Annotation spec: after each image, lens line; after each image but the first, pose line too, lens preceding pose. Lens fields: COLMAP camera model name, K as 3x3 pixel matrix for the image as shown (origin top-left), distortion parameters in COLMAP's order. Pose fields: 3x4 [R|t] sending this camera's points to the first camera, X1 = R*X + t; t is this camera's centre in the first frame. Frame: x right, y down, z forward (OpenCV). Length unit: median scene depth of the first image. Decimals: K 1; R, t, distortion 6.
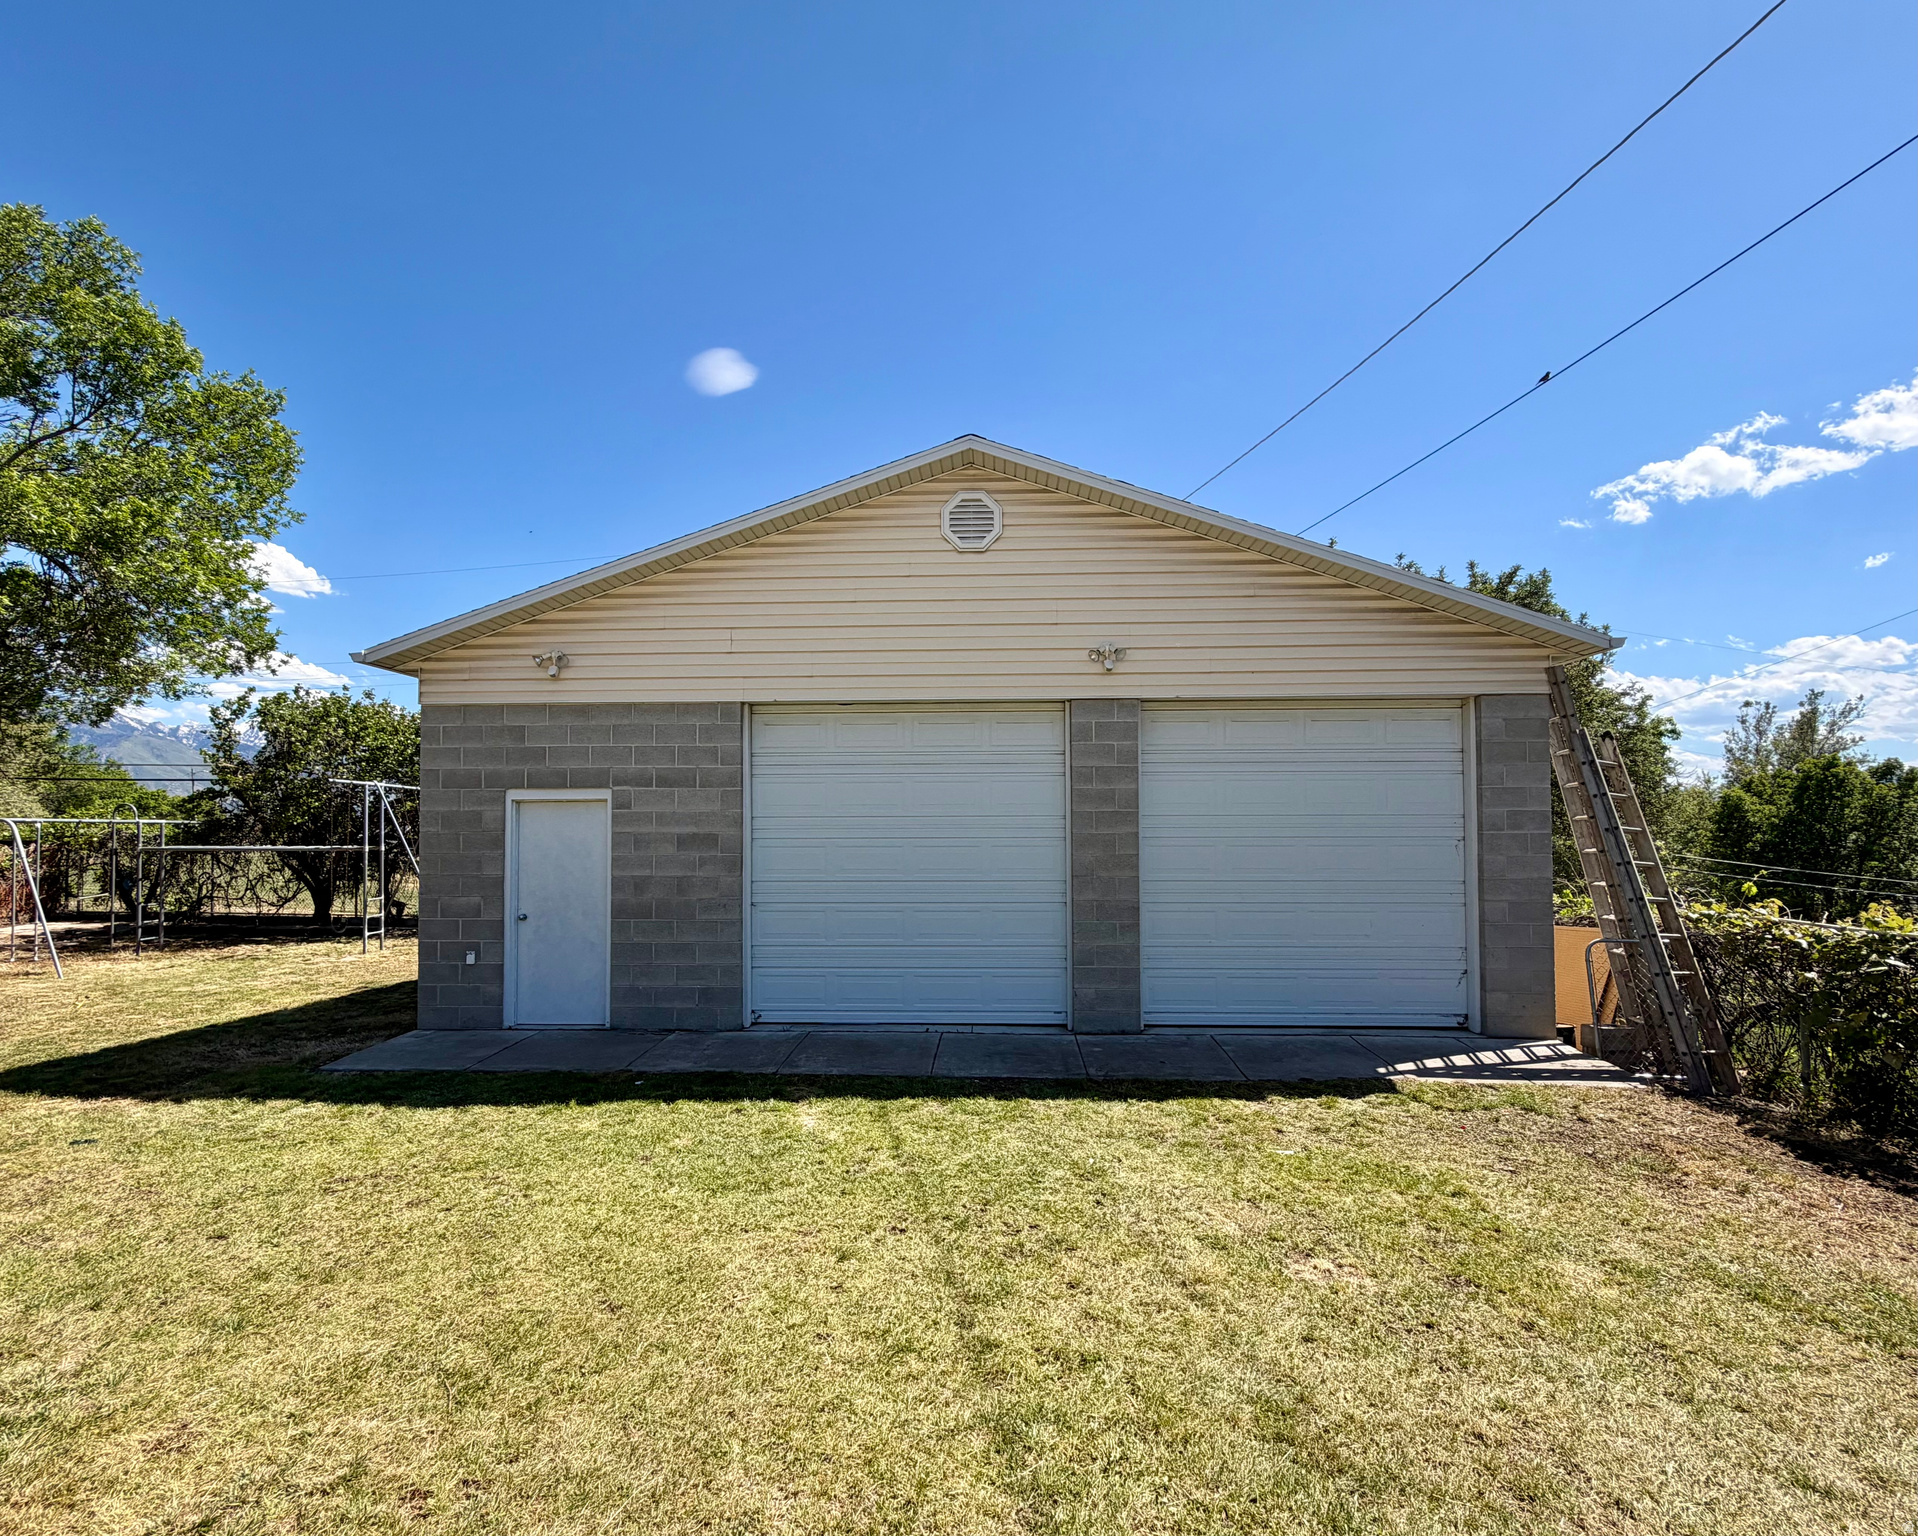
lens RADIAL K [[860.5, 0, 956.4], [0, 860.5, 784.9], [0, 0, 1]] dist [0.004028, 0.000792]
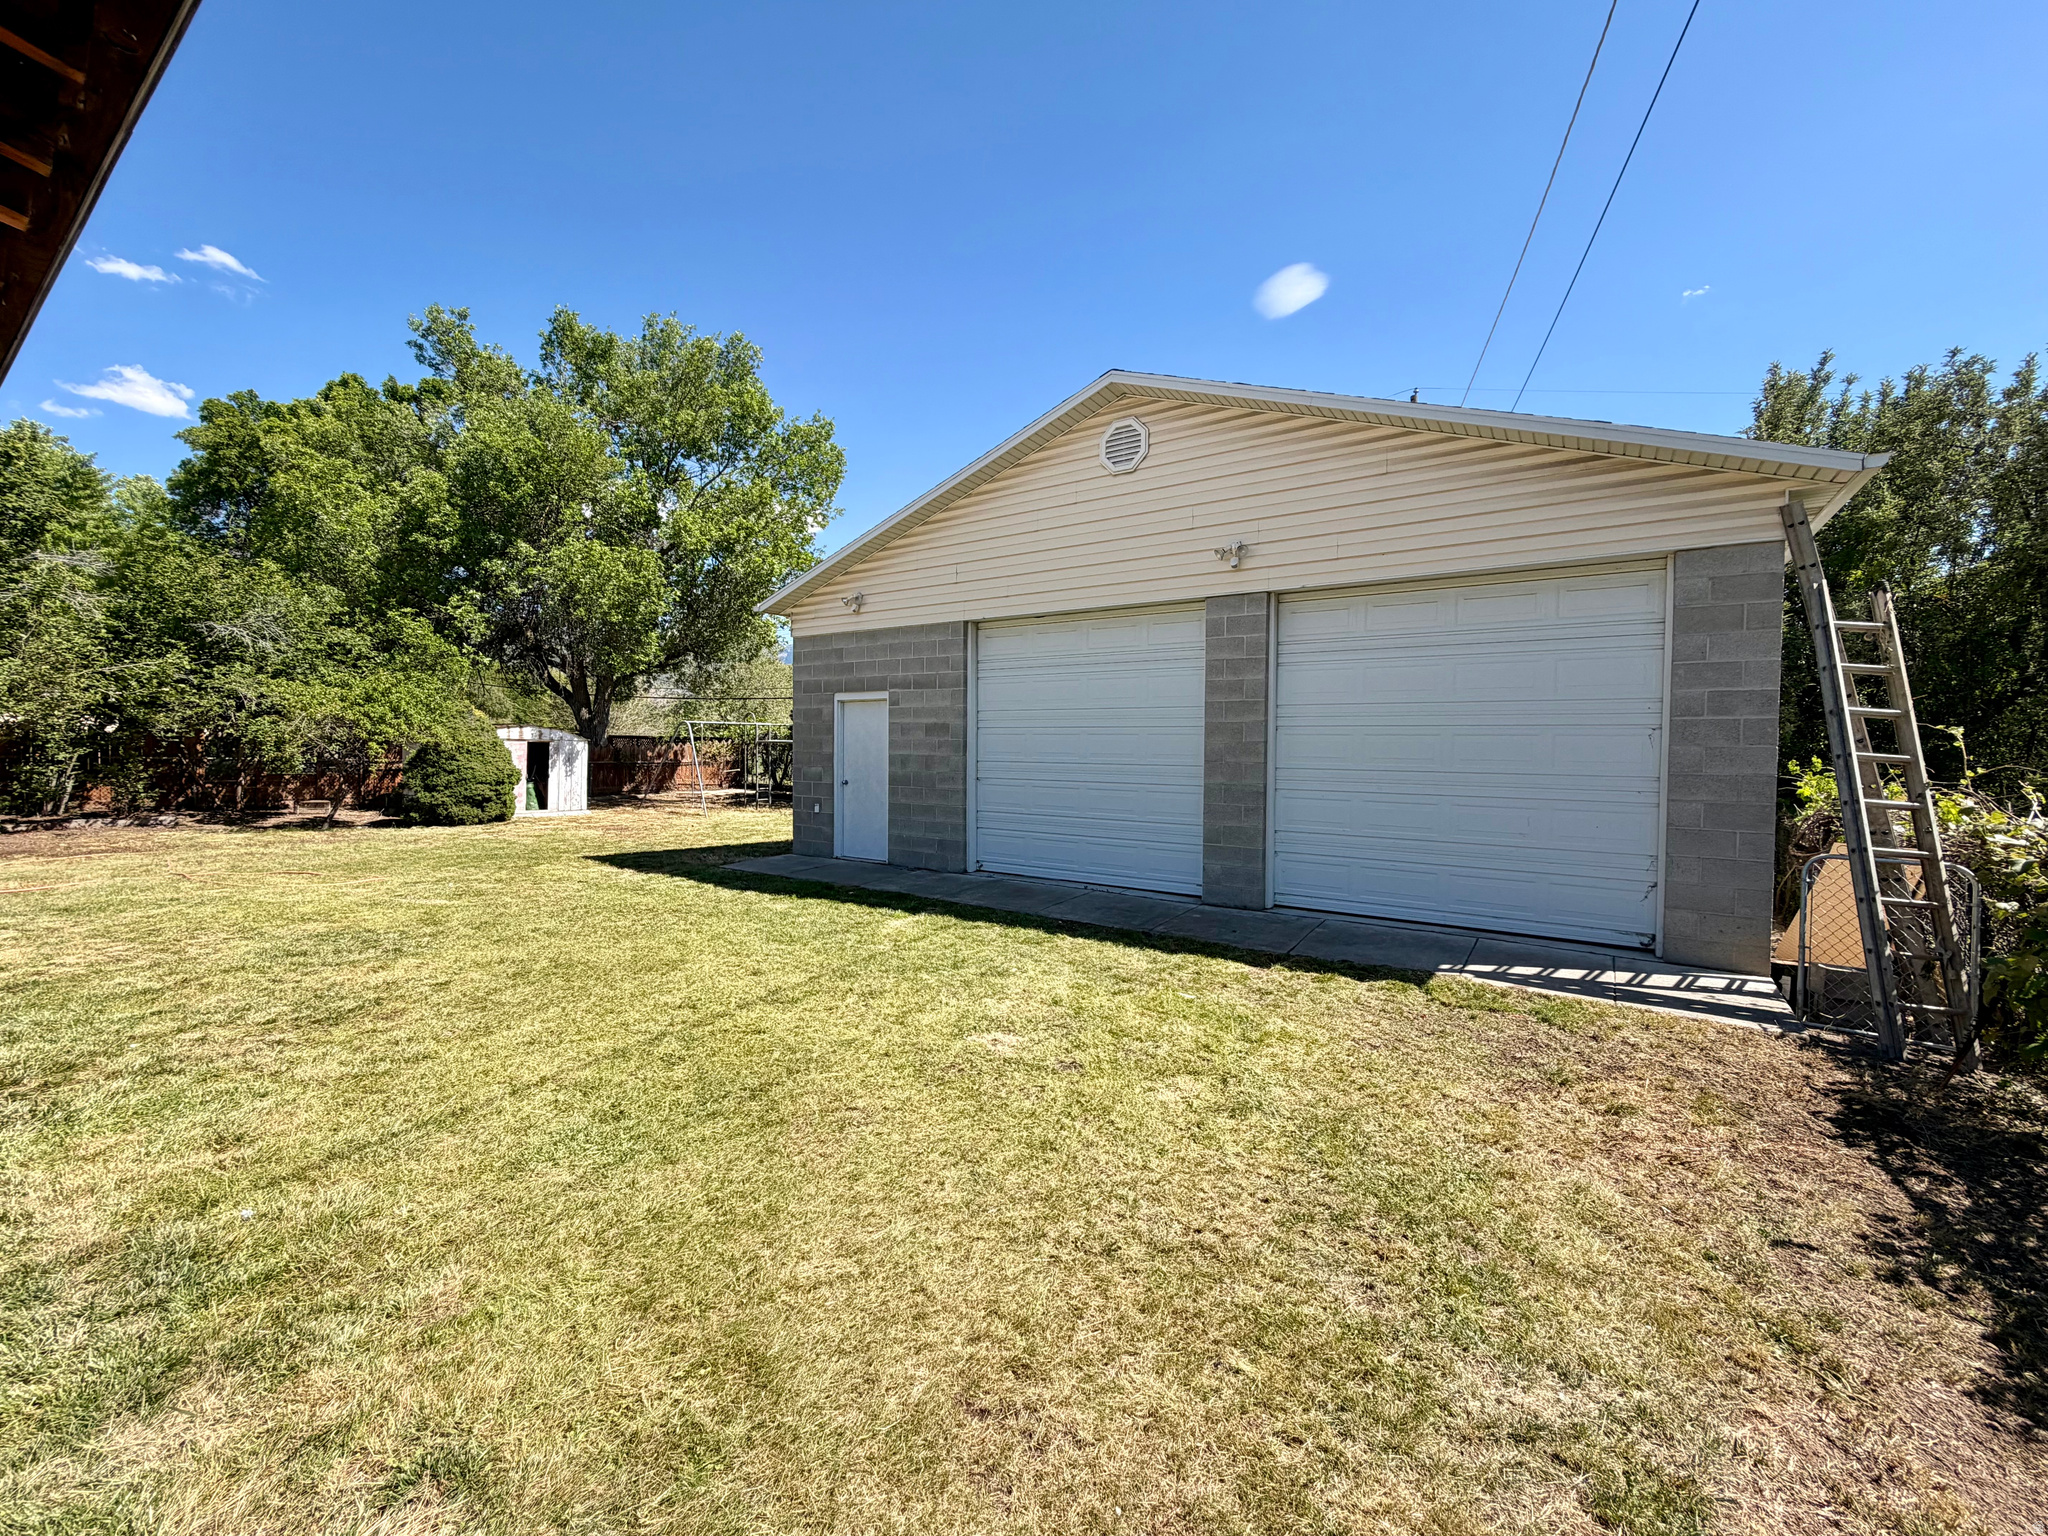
lens RADIAL K [[816.7, 0, 1027.8], [0, 816.7, 736.9], [0, 0, 1]] dist [0.003367, 0.000276]
pose [[0.850957, 0.006511, -0.525196, 0.478370], [0.016443, 0.999103, 0.039028, 0.030963], [0.524979, -0.041847, 0.850086, 0.007661]]
